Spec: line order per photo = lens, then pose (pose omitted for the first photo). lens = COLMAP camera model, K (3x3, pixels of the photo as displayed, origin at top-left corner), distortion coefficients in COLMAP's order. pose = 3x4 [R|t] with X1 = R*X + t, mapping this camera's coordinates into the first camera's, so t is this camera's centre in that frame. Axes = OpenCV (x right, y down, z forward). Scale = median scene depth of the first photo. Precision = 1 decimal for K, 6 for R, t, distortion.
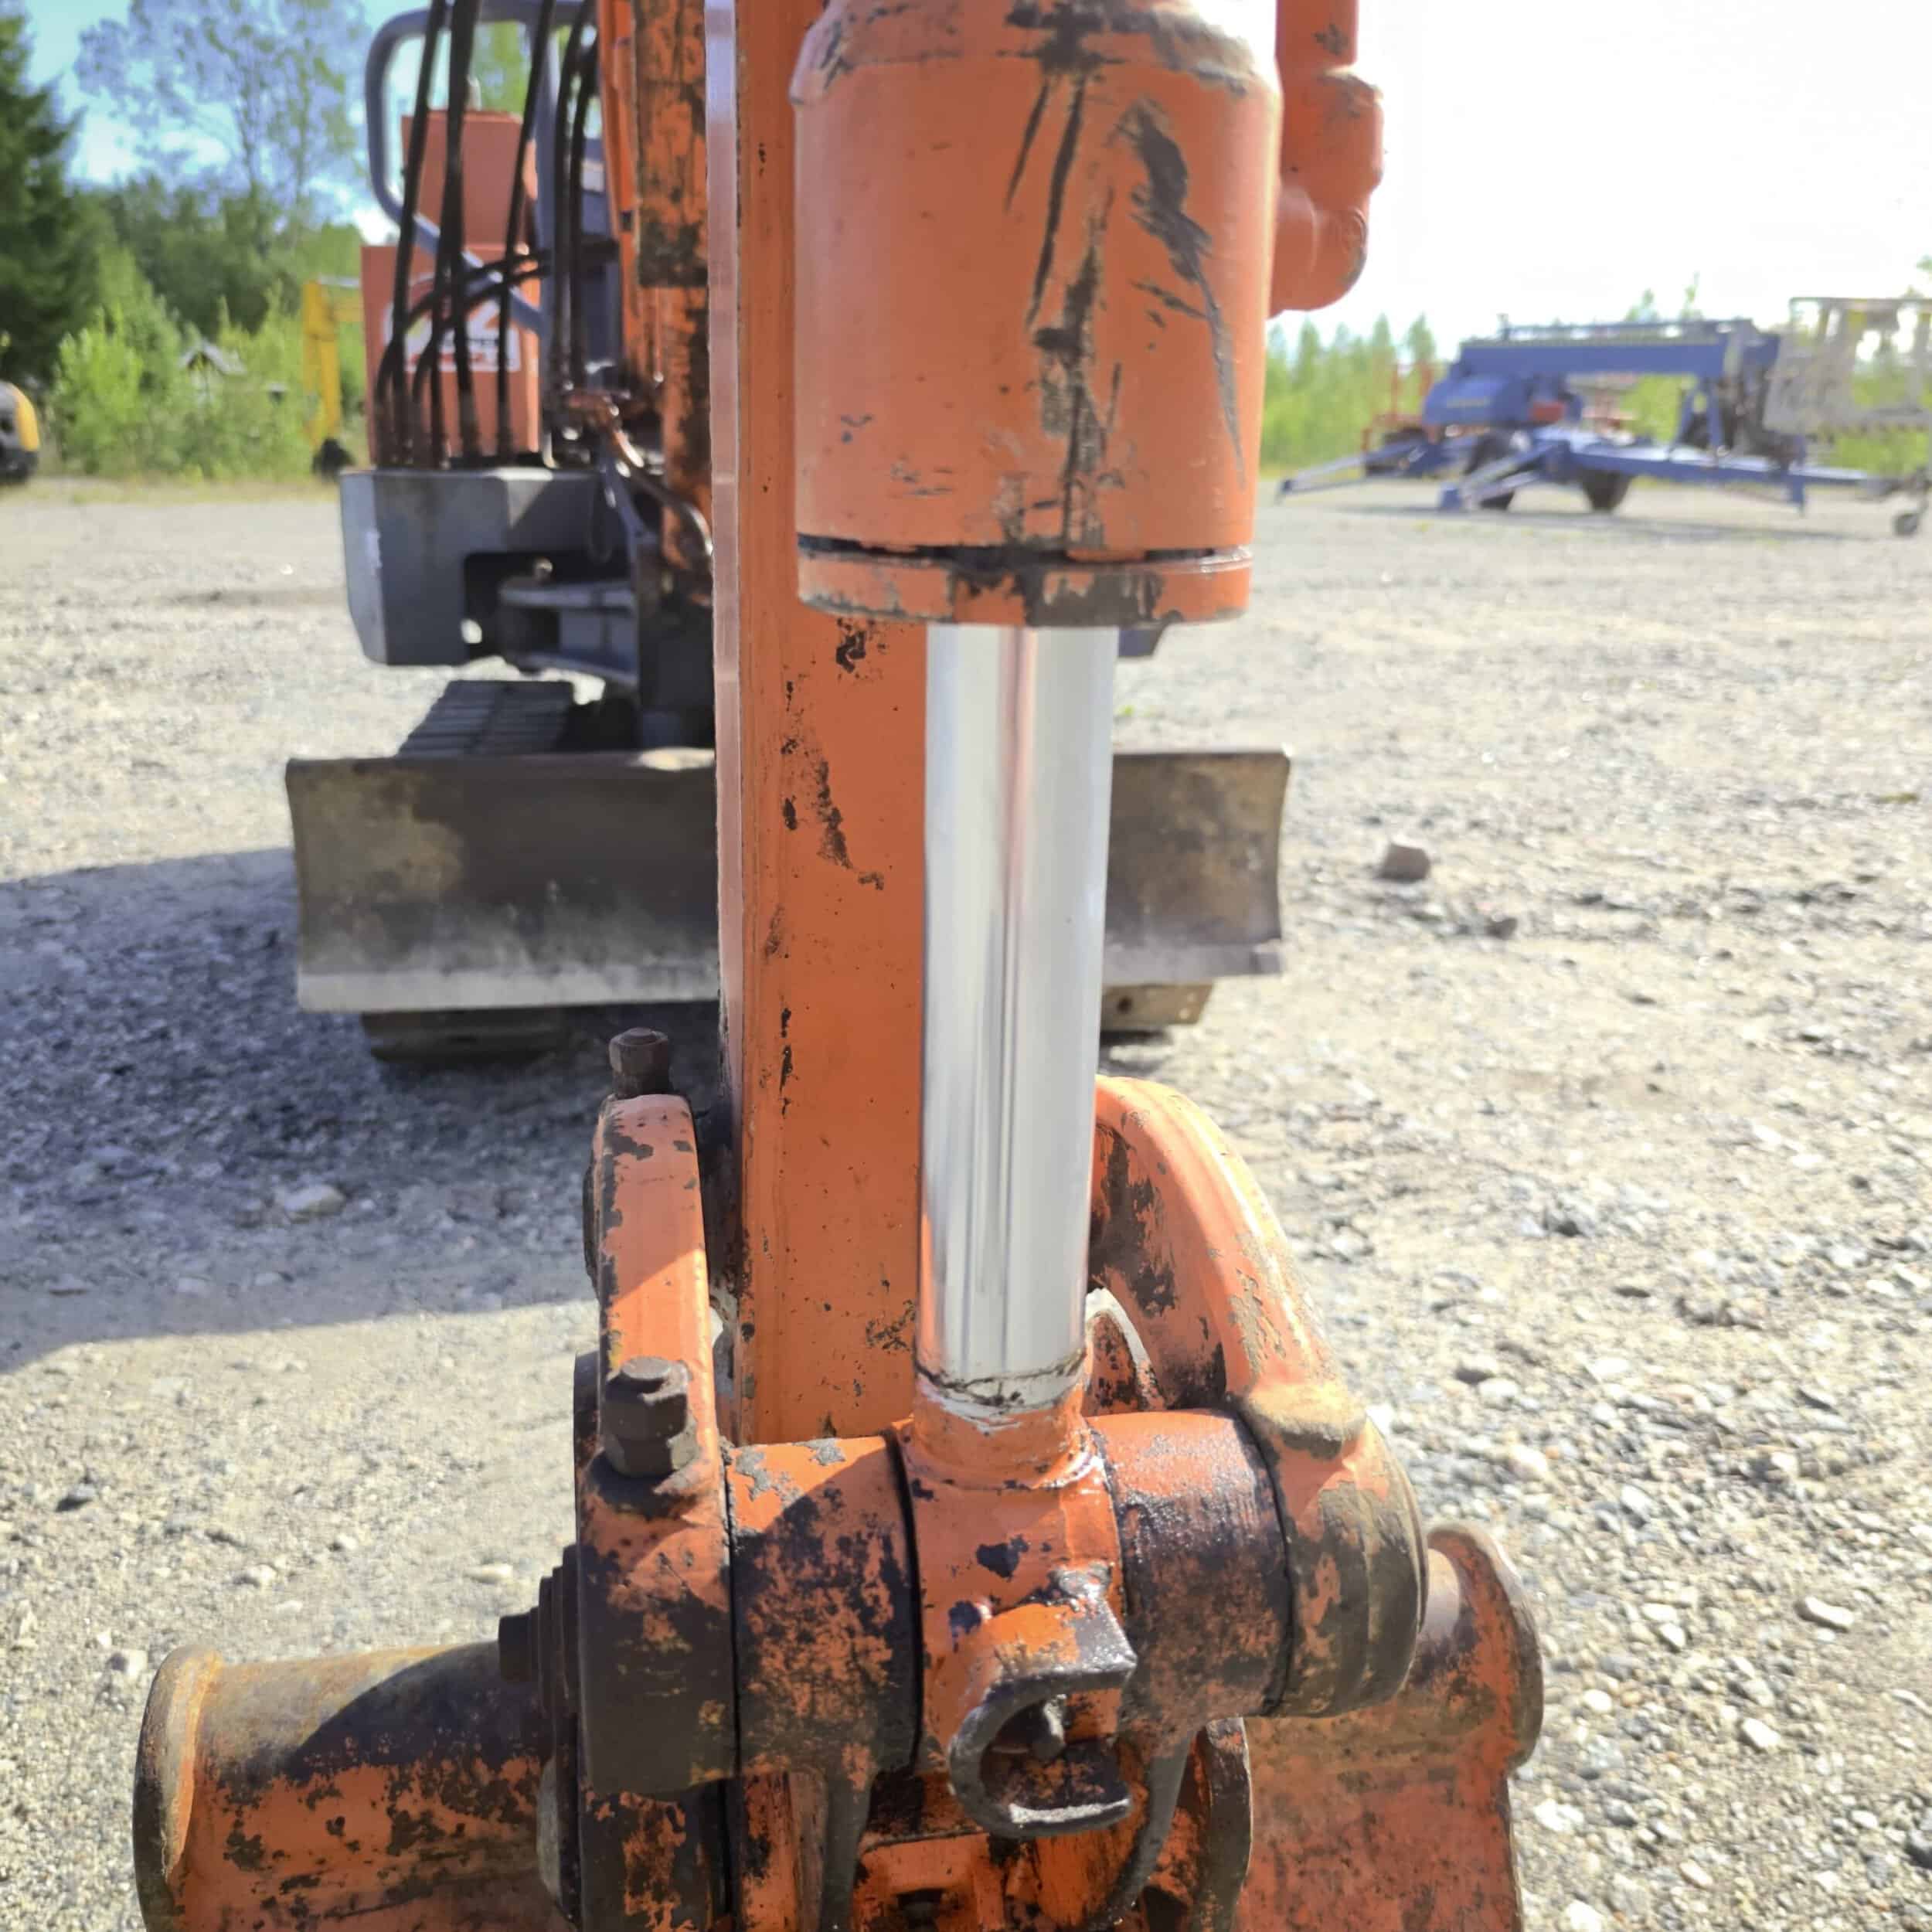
lens RADIAL K [[1821.4, 0, 978.3], [0, 1821.4, 973.9], [0, 0, 1]] dist [0.014173, 0.000000]
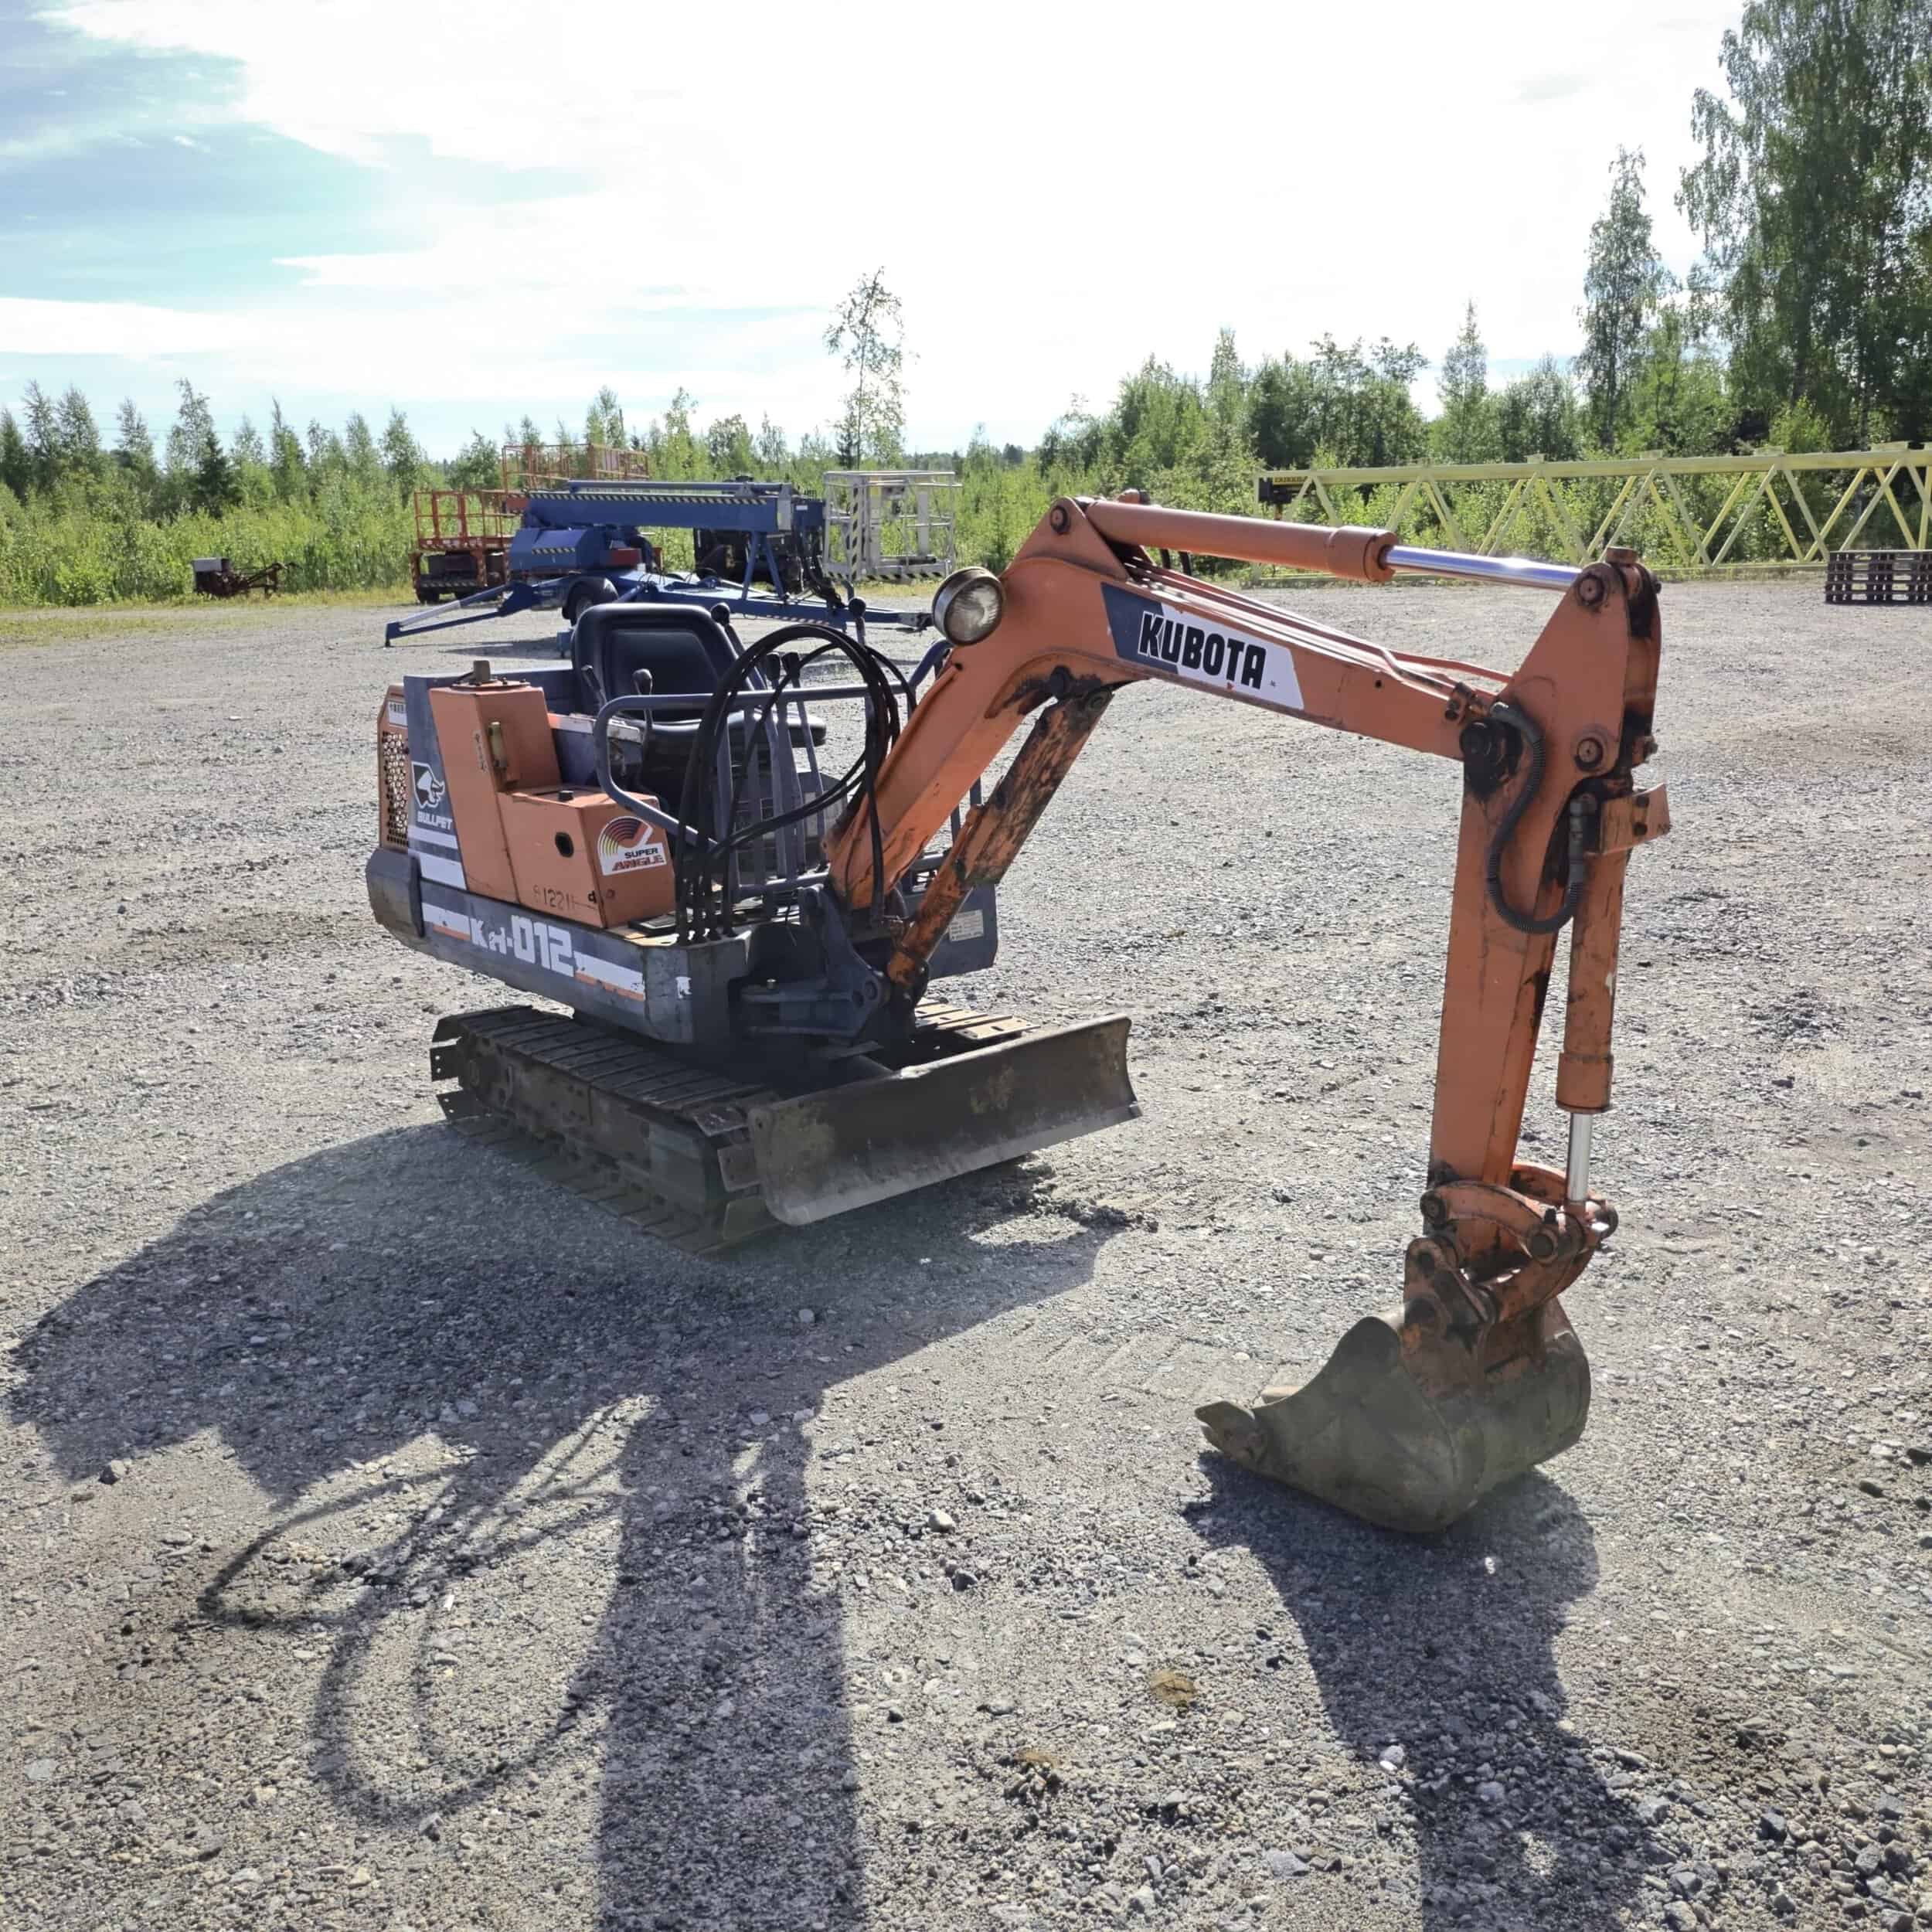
lens RADIAL K [[1821.4, 0, 968.8], [0, 1821.4, 978.4], [0, 0, 1]] dist [0.014173, 0.000000]
pose [[0.856118, -0.153649, 0.493411, -1.068095], [0.170044, 0.985366, 0.011801, -0.223840], [-0.488003, 0.073798, 0.869716, -0.820761]]
